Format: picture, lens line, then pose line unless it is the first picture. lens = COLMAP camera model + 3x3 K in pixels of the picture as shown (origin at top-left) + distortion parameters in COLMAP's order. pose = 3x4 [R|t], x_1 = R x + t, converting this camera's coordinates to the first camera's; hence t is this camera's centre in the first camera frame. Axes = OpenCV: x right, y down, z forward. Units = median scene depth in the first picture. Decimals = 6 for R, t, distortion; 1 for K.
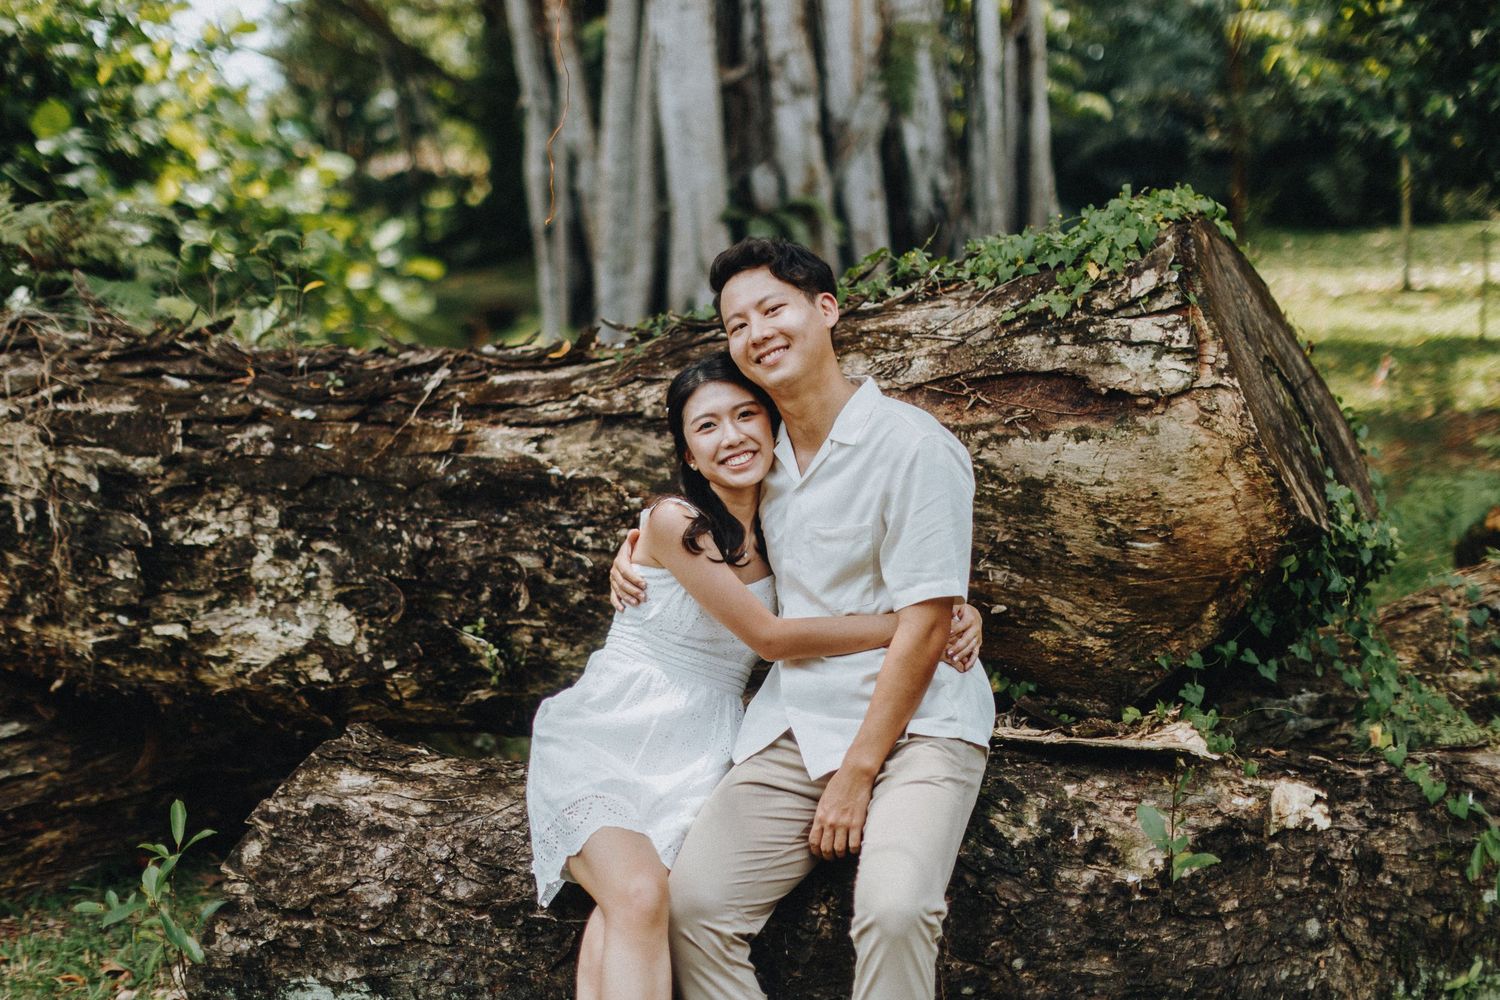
lens RADIAL K [[2356.9, 0, 738.6], [0, 2356.9, 490.0], [0, 0, 1]] dist [0.012732, 0.000000]
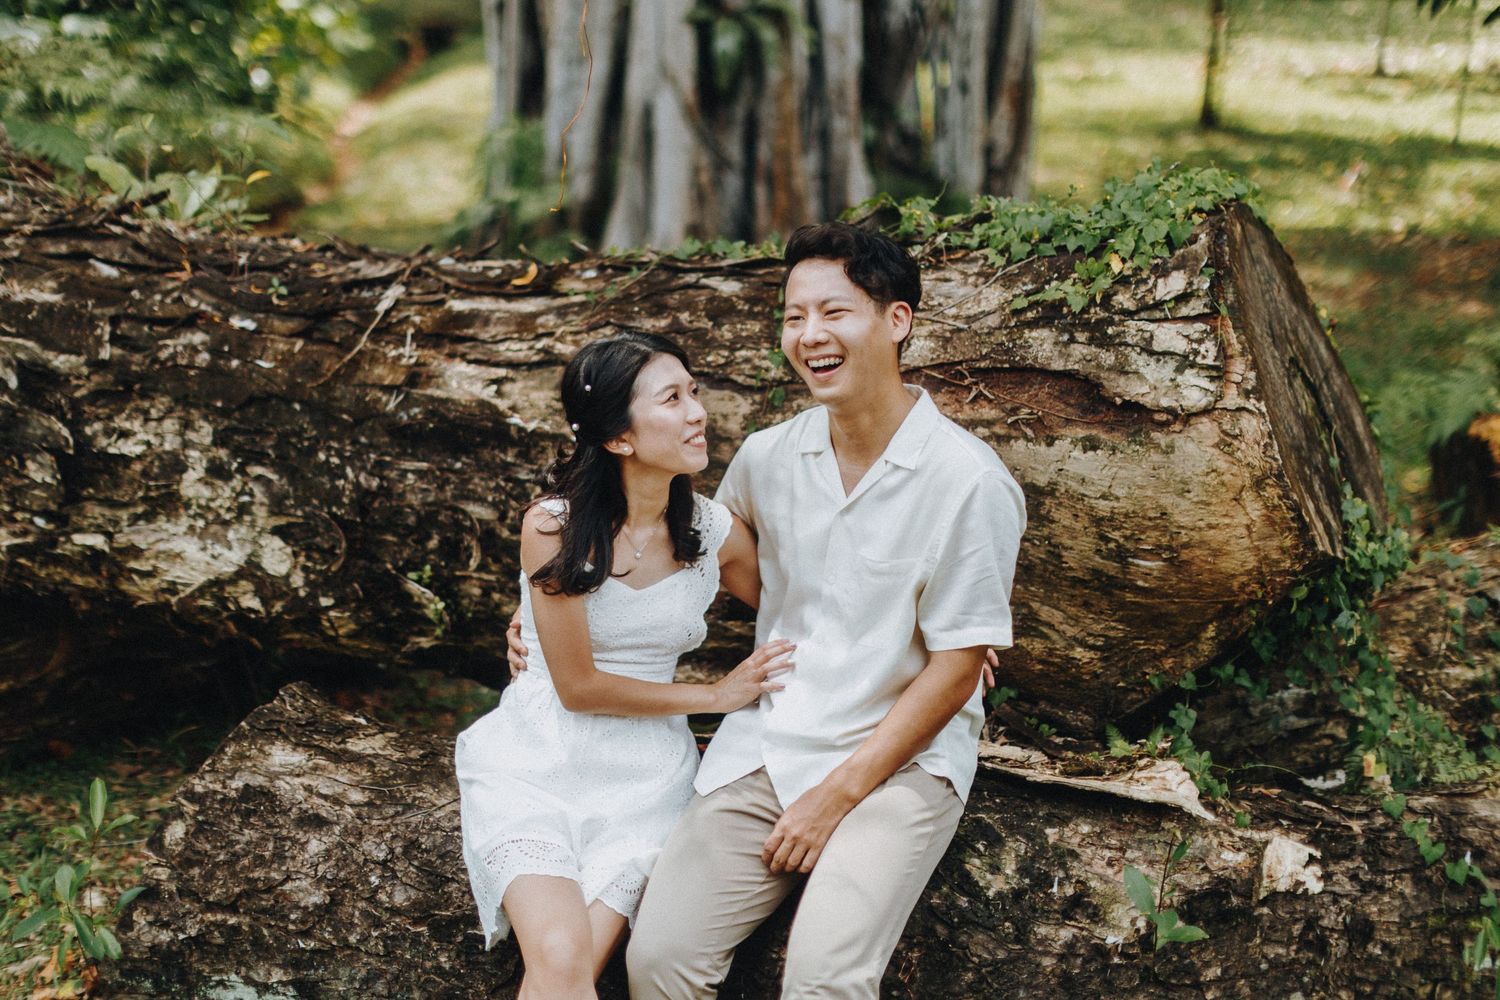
lens RADIAL K [[2356.9, 0, 741.9], [0, 2356.9, 514.2], [0, 0, 1]] dist [0.012732, 0.000000]
pose [[0.997730, 0.055719, 0.037807, -0.023252], [-0.060335, 0.989062, 0.134593, -0.107797], [-0.029894, -0.136569, 0.990179, 0.080480]]
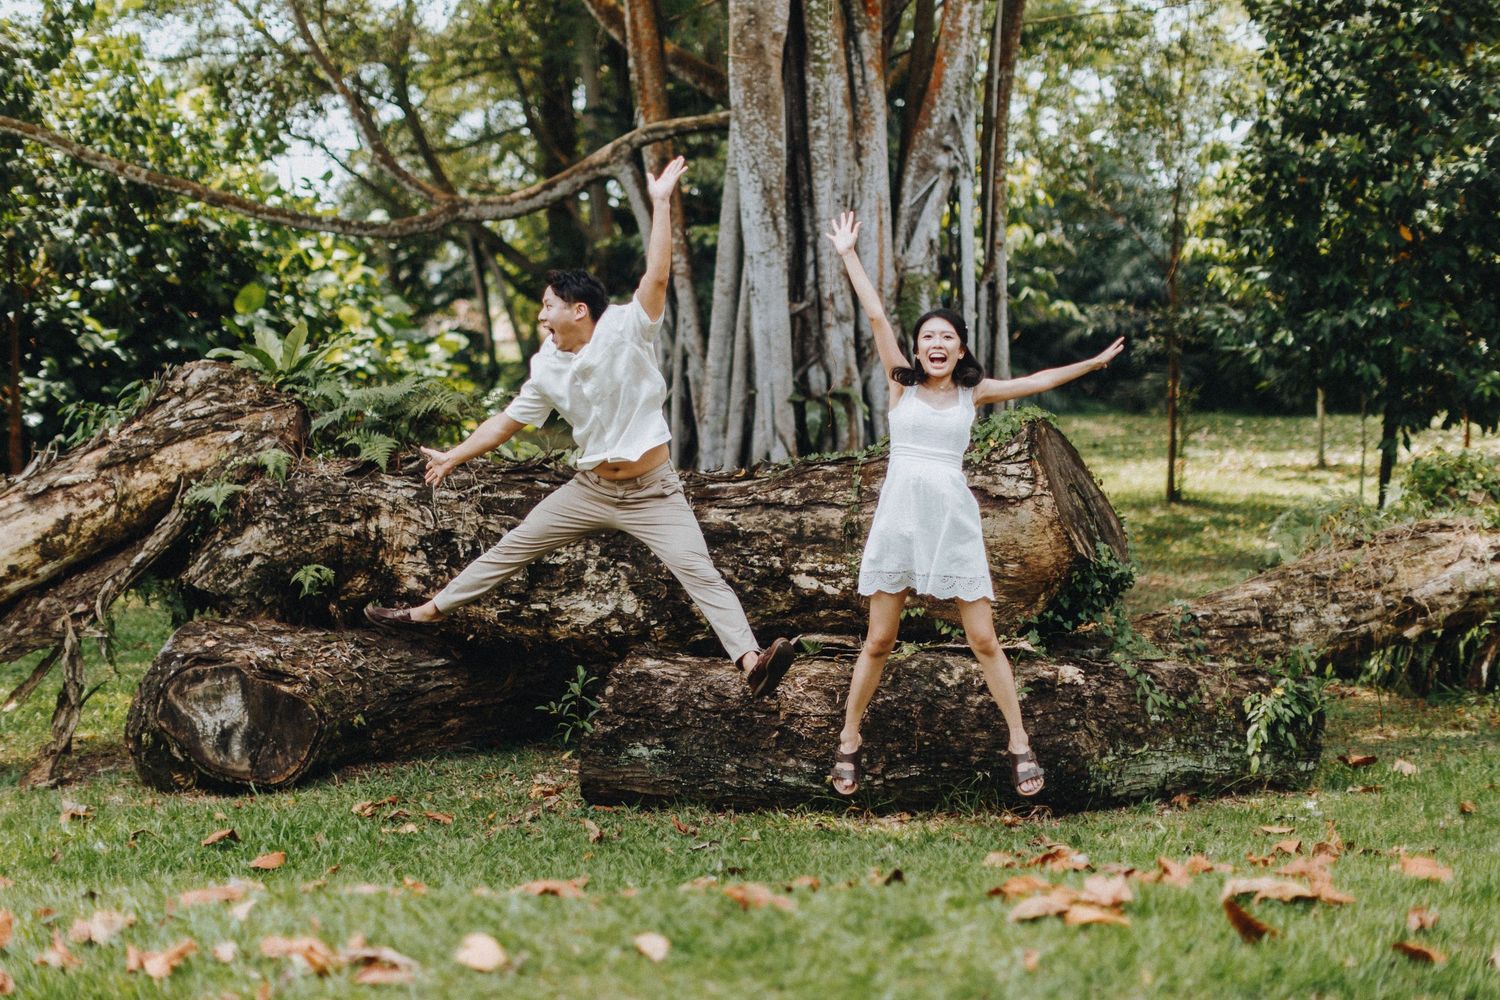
lens RADIAL K [[2356.9, 0, 764.0], [0, 2356.9, 516.1], [0, 0, 1]] dist [0.012732, 0.000000]
pose [[0.999505, 0.029913, 0.009764, -0.083238], [-0.029307, 0.997934, -0.057177, 0.107610], [-0.011454, 0.056862, 0.998316, -1.192746]]
